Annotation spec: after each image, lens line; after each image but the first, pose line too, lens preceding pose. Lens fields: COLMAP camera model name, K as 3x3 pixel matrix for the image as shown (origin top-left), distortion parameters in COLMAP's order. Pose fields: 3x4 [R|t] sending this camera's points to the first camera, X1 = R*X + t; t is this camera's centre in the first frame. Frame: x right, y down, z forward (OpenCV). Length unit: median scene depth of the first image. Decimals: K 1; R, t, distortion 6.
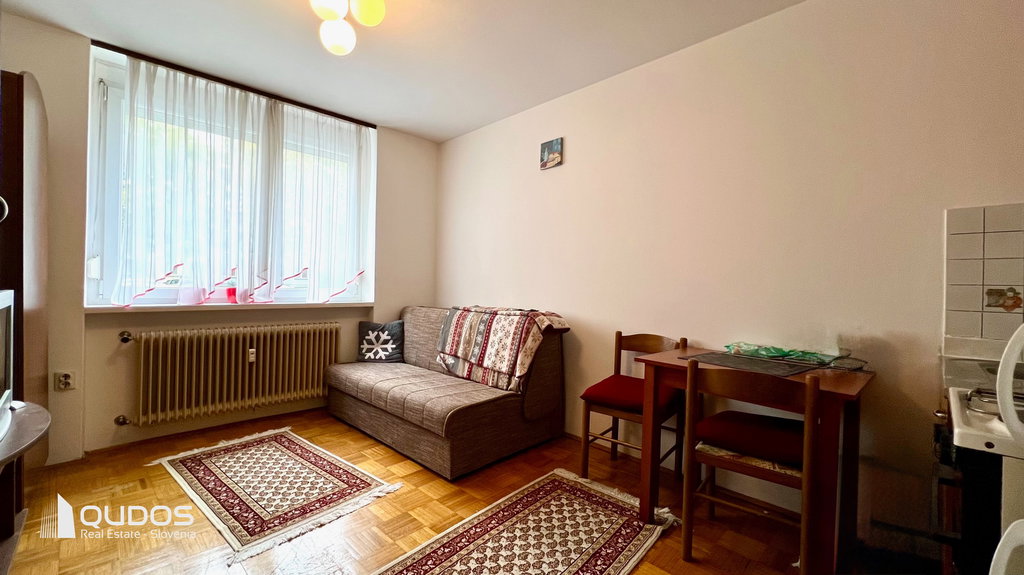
lens RADIAL K [[413.8, 0, 512.0], [0, 413.8, 287.5], [0, 0, 1]] dist [-0.000544, 0.000170]
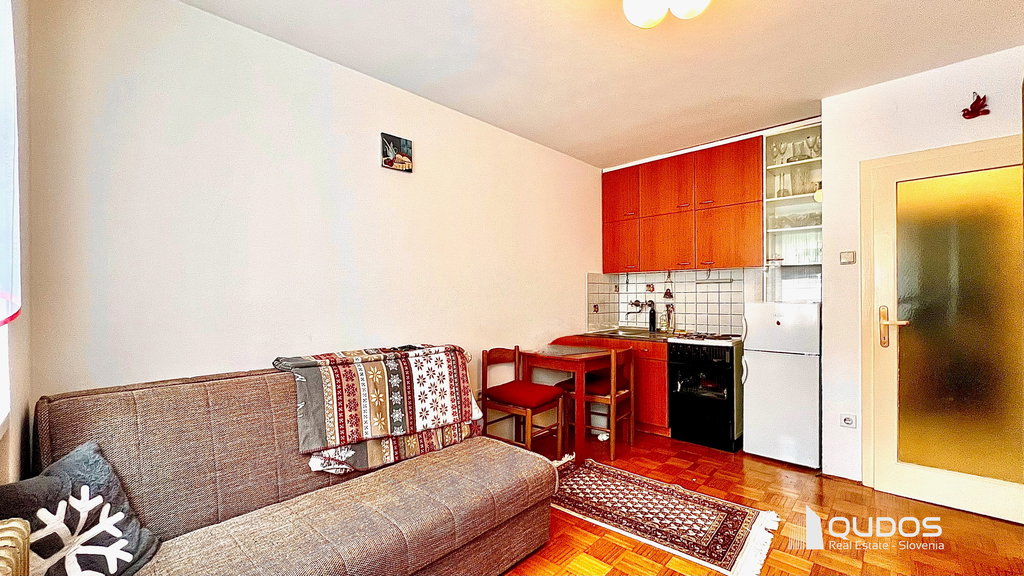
lens RADIAL K [[426.5, 0, 512.0], [0, 426.5, 288.0], [0, 0, 1]] dist [-0.001309, -0.000121]
pose [[-0.041638, -0.005173, 0.999119, -0.834301], [-0.002048, 0.999985, 0.005092, -0.065501], [-0.999131, -0.001834, -0.041648, 0.881375]]
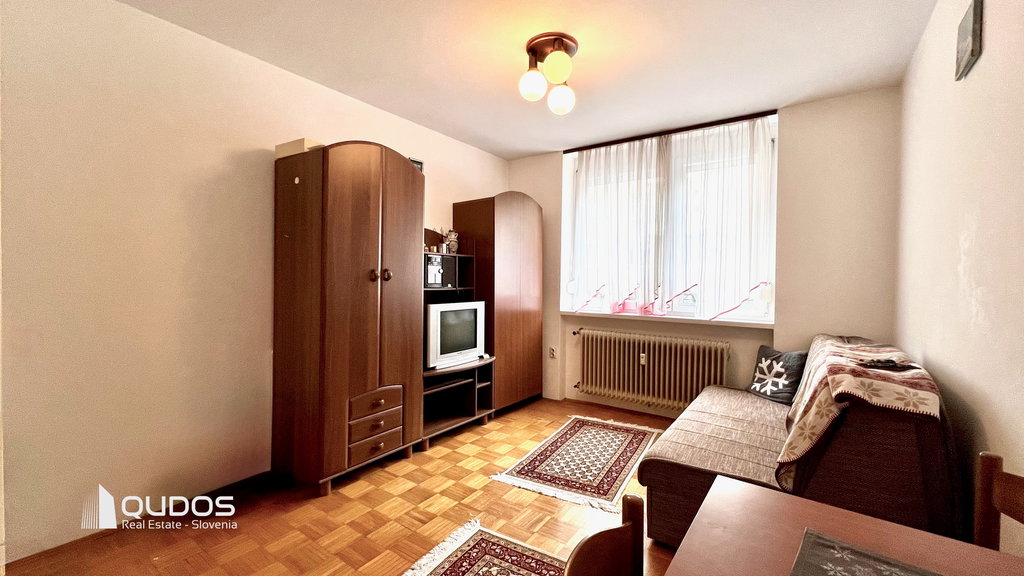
lens RADIAL K [[413.8, 0, 512.0], [0, 413.8, 288.0], [0, 0, 1]] dist [-0.000544, 0.000170]
pose [[0.164897, 0.002923, -0.986306, 0.514454], [-0.015155, 0.999885, 0.000430, -0.037932], [0.986194, 0.014877, 0.164923, 0.455248]]
